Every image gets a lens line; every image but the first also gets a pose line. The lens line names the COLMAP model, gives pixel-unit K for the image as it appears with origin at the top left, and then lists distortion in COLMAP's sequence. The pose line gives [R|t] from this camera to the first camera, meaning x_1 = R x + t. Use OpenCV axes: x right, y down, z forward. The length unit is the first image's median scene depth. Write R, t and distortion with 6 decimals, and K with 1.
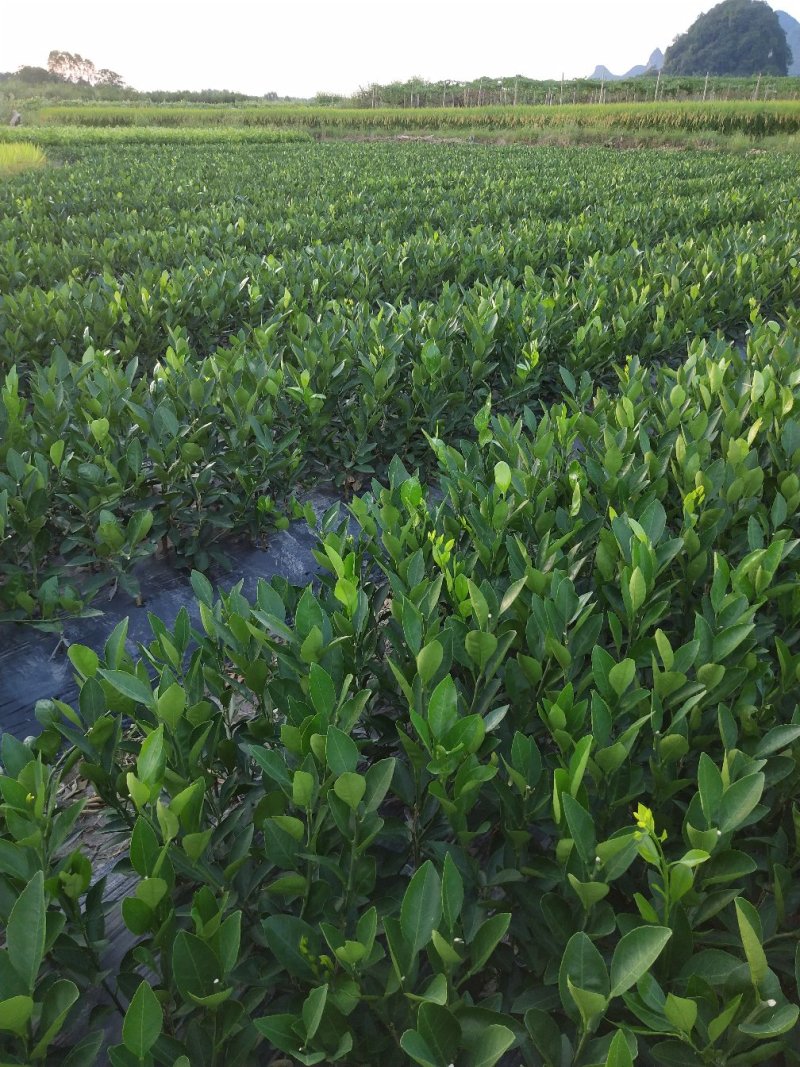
lens RADIAL K [[754.6, 0, 400.0], [0, 754.6, 533.5], [0, 0, 1]] dist [-0.034083, 0.038409]
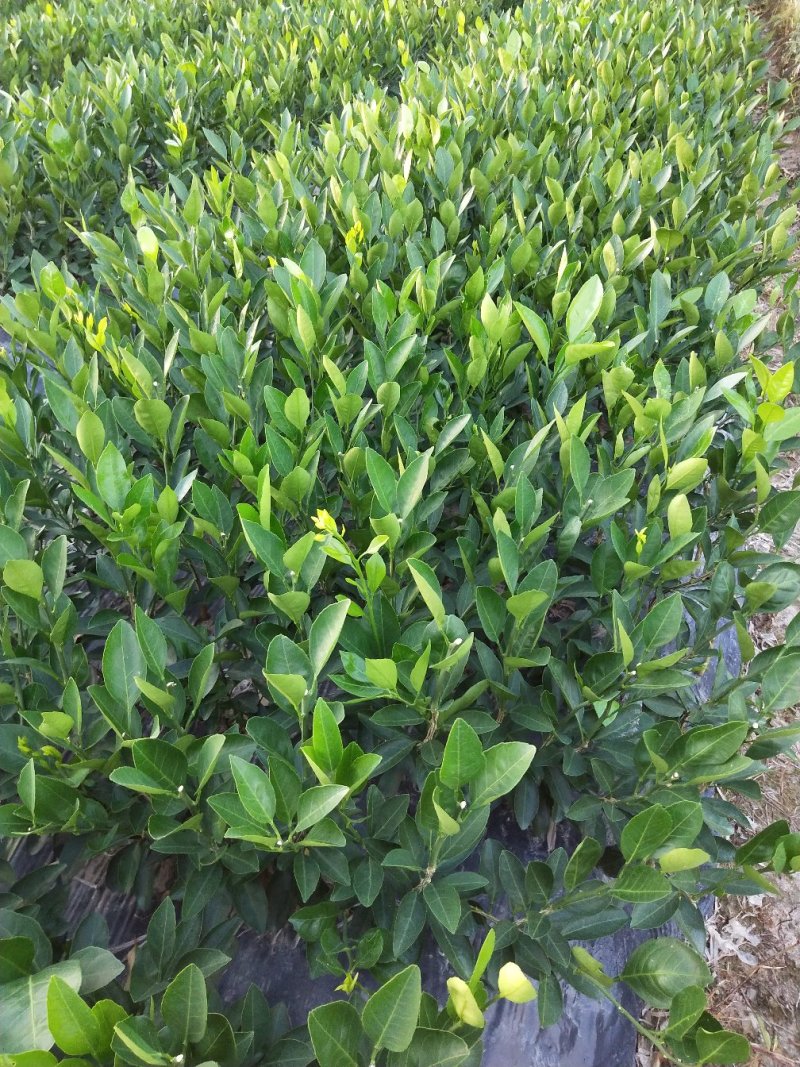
lens RADIAL K [[754.6, 0, 400.0], [0, 754.6, 533.5], [0, 0, 1]] dist [-0.034083, 0.038409]
pose [[0.934449, -0.256754, 0.246742, 0.085456], [0.205884, 0.954904, 0.213937, 0.102683], [-0.290544, -0.149113, 0.945171, -0.002140]]
